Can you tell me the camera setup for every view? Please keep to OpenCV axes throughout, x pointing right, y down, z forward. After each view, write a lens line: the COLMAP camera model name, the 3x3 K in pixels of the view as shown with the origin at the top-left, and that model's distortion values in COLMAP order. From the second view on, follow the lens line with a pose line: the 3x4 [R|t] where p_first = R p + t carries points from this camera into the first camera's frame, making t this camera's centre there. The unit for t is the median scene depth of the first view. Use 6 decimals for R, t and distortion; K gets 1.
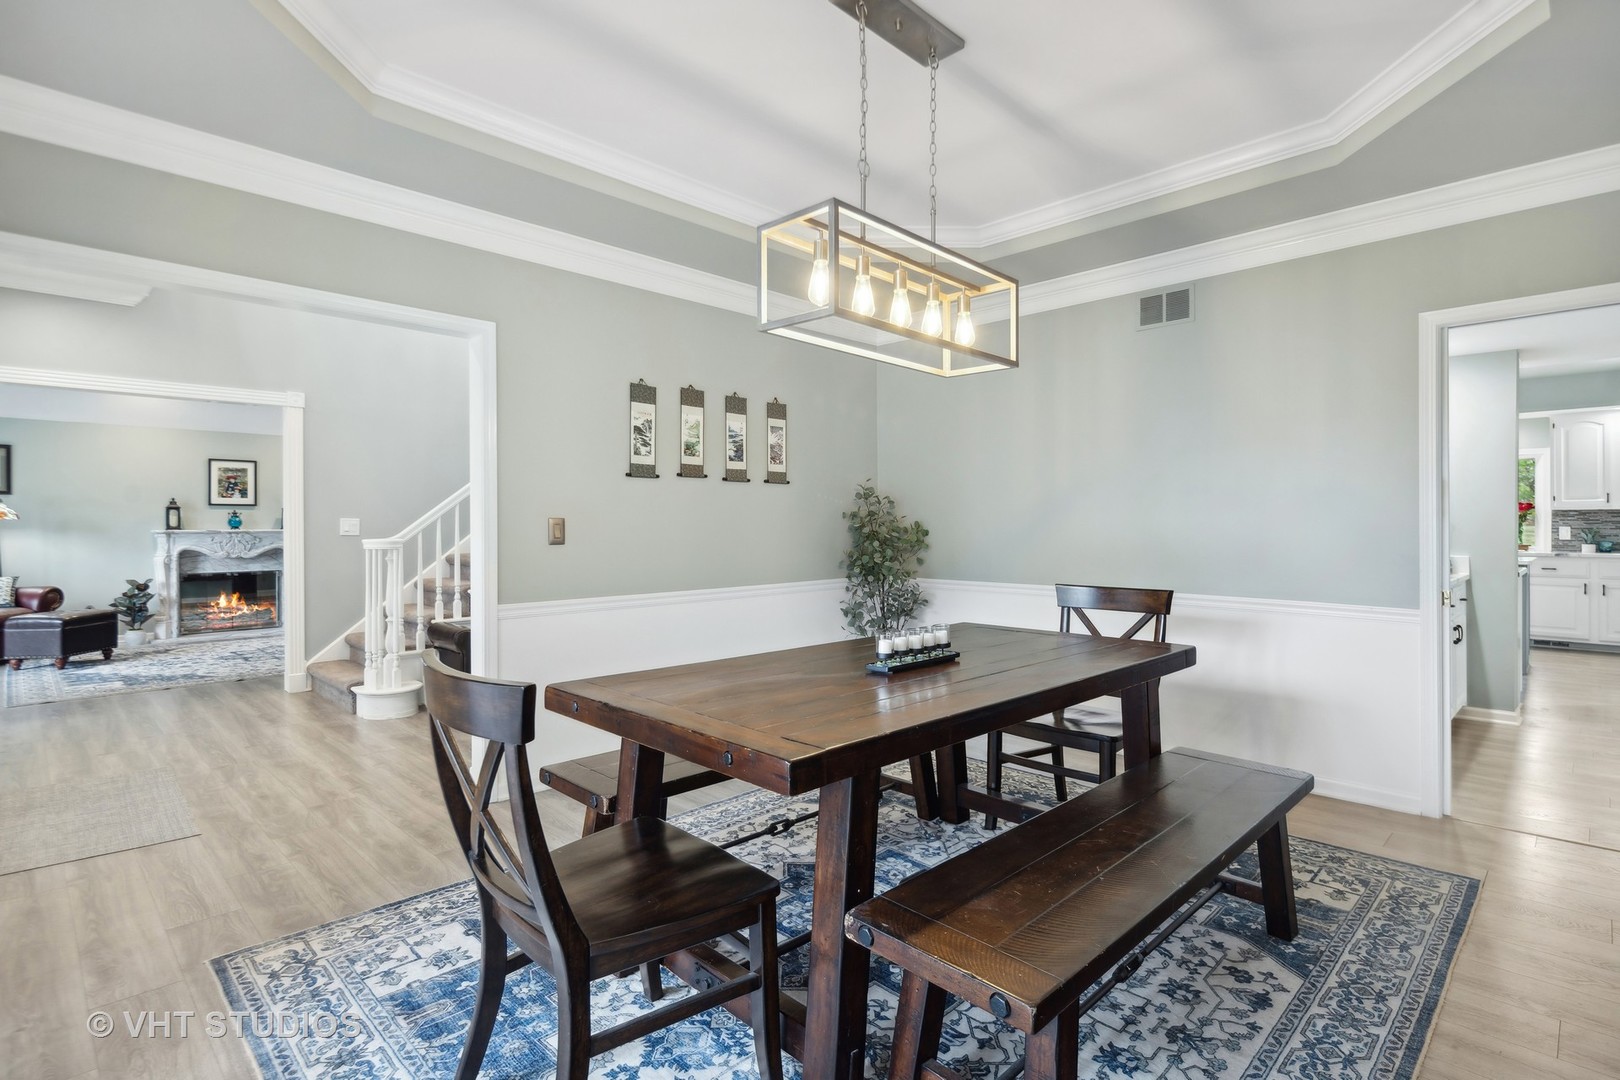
lens RADIAL K [[792.2, 0, 808.4], [0, 792.2, 528.2], [0, 0, 1]] dist [-0.000703, -0.000288]
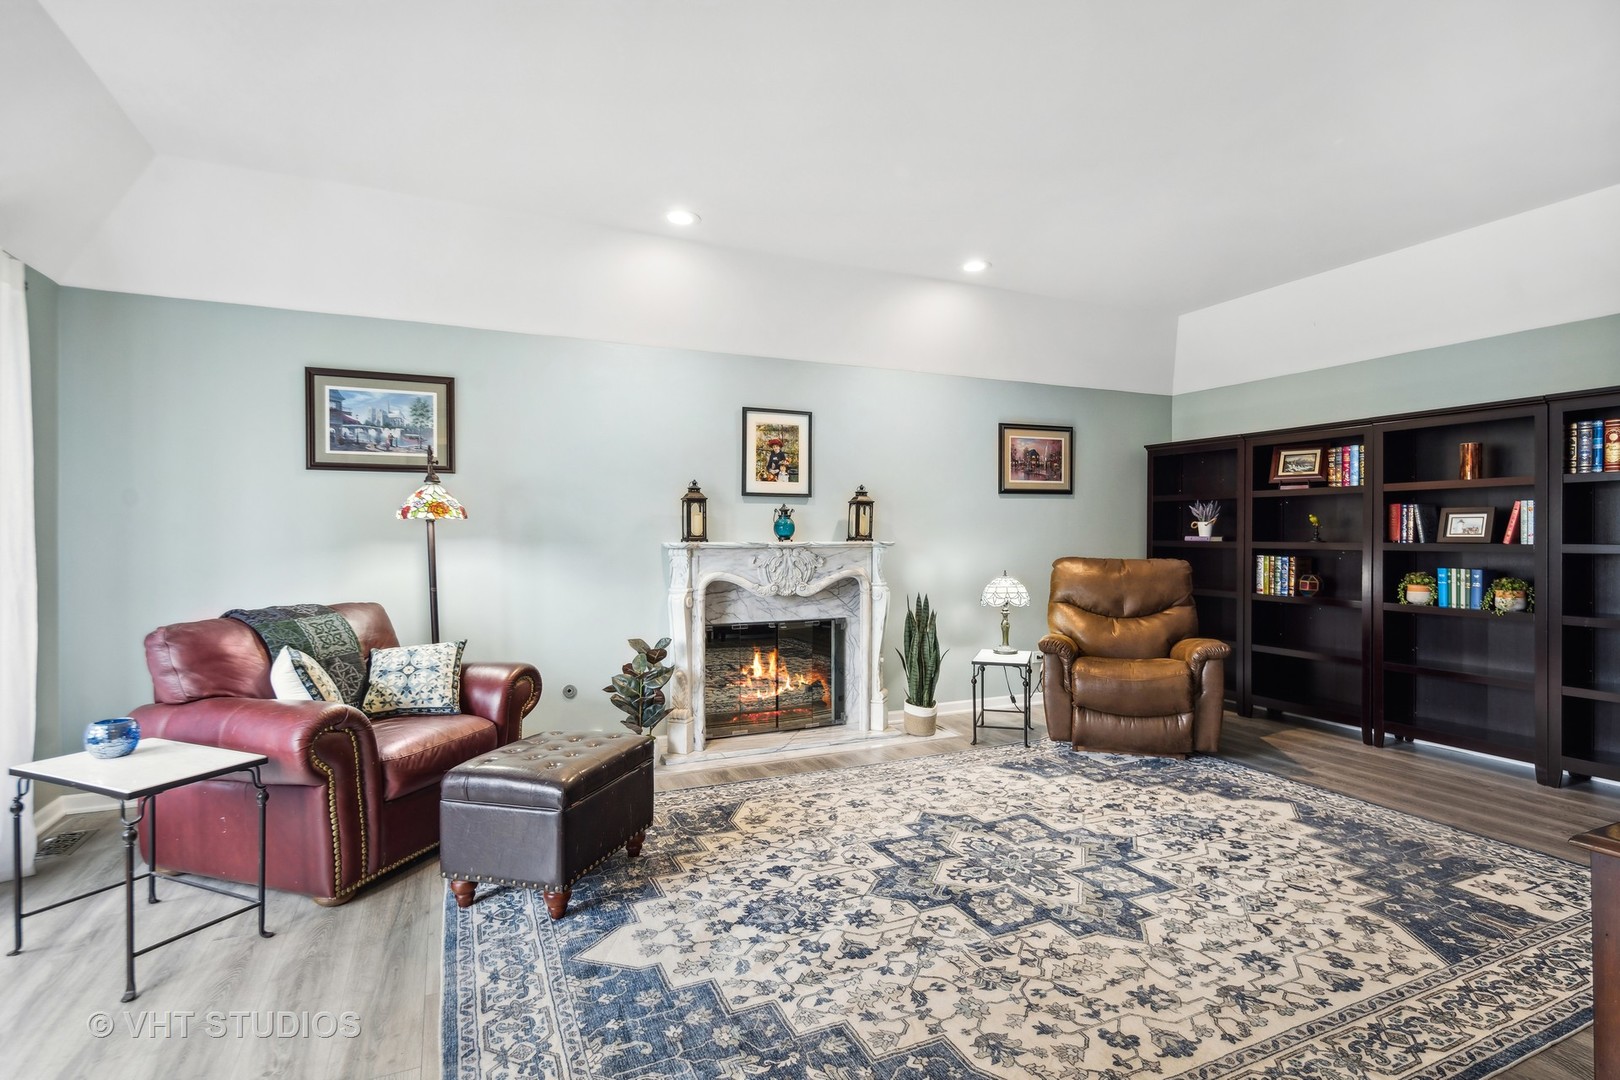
lens RADIAL K [[774.4, 0, 810.0], [0, 774.4, 540.0], [0, 0, 1]] dist [0.000437, -0.000032]
pose [[0.937532, 0.005151, -0.347862, -0.552381], [-0.002927, 0.999972, 0.006919, -0.002761], [0.347888, -0.005469, 0.937520, 0.546104]]
